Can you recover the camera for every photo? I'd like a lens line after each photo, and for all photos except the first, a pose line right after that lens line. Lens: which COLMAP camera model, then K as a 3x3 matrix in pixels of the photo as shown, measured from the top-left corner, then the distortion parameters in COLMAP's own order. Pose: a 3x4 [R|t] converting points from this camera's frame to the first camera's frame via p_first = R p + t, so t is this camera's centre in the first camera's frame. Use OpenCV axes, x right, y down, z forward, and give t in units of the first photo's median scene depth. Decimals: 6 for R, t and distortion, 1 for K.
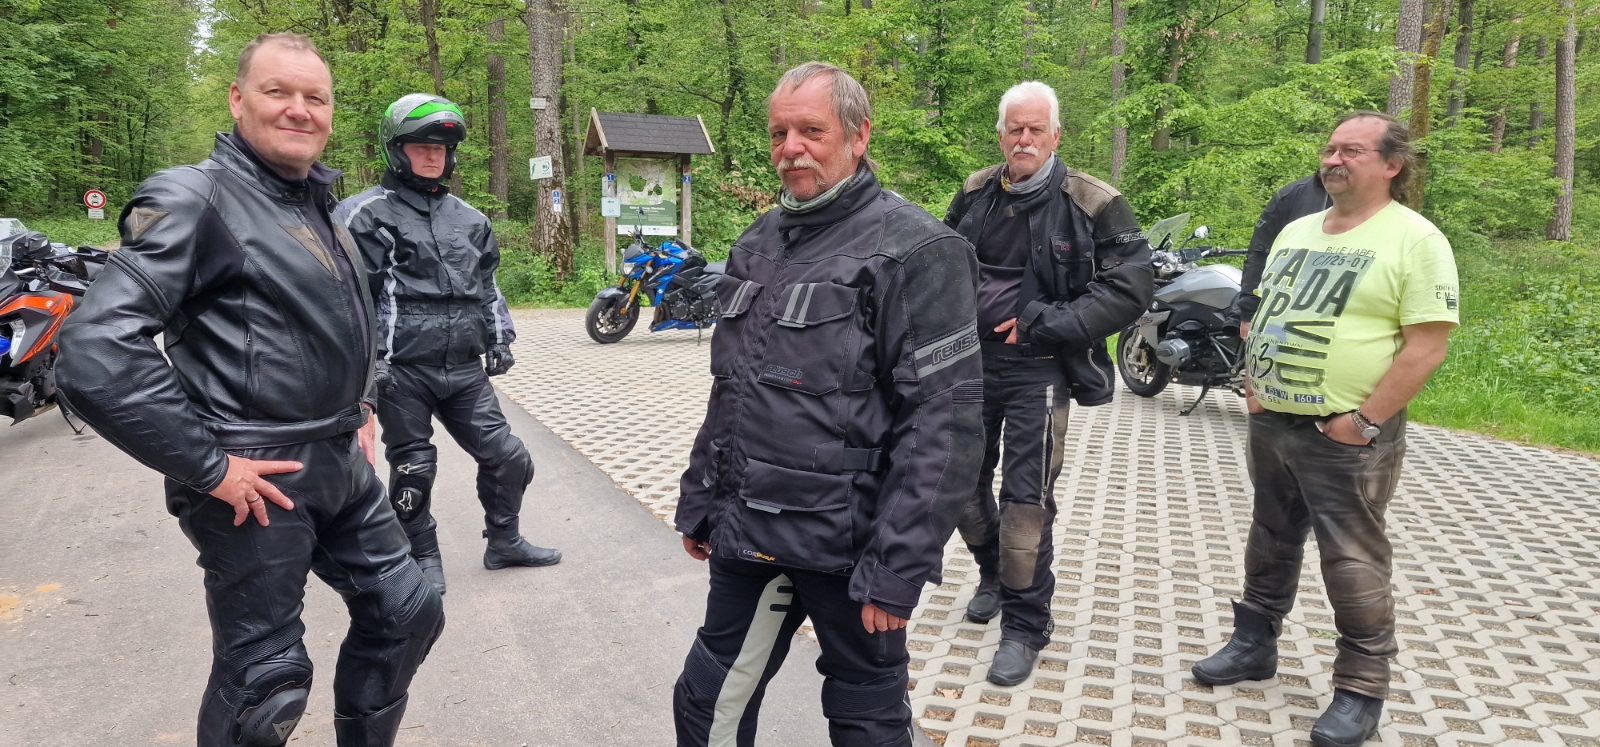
lens RADIAL K [[1081.9, 0, 807.8], [0, 1081.9, 369.6], [0, 0, 1]] dist [0.074137, -0.061050]
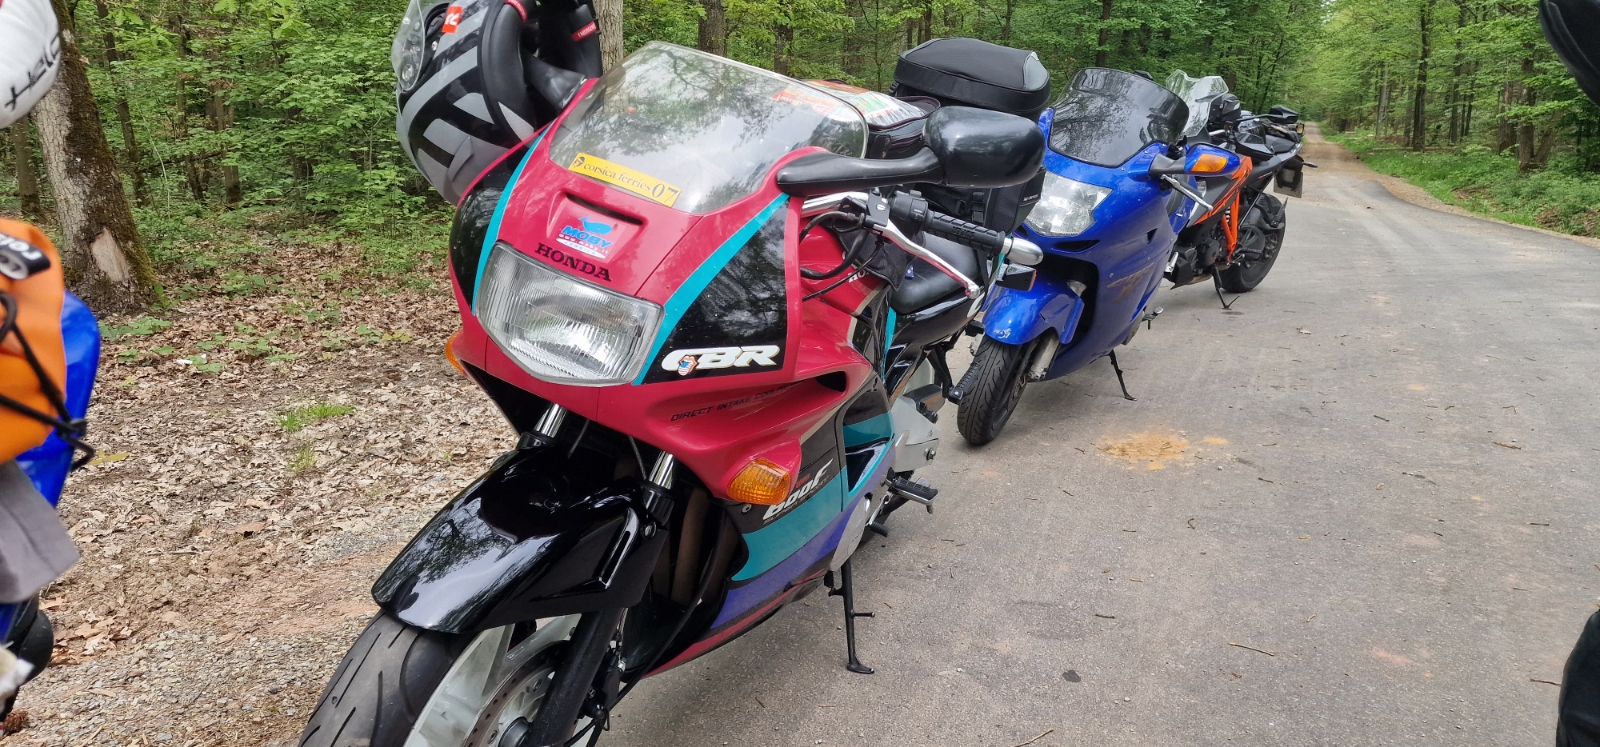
lens RADIAL K [[1081.9, 0, 798.6], [0, 1081.9, 373.2], [0, 0, 1]] dist [0.074137, -0.061050]
pose [[0.610183, 0.180569, -0.771409, -0.206574], [-0.144703, 0.982703, 0.115568, 0.085704], [0.778933, 0.041107, 0.625758, 0.161170]]
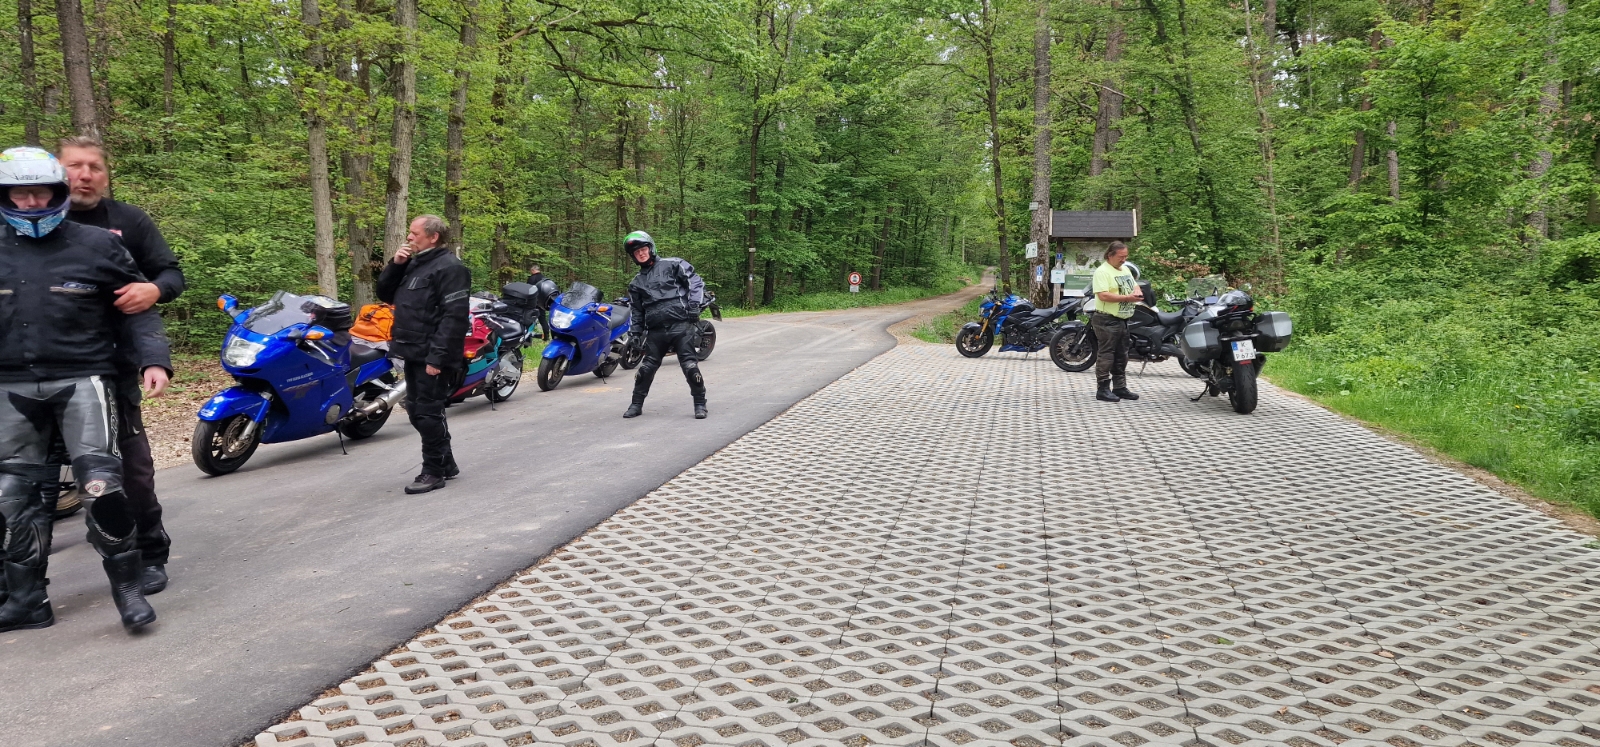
lens RADIAL K [[1081.9, 0, 786.6], [0, 1081.9, 356.9], [0, 0, 1]] dist [0.074137, -0.061050]
pose [[0.767365, 0.044038, -0.639697, 0.949141], [-0.097884, 0.993991, -0.048990, 0.119336], [0.633696, 0.100209, 0.767065, -0.614124]]
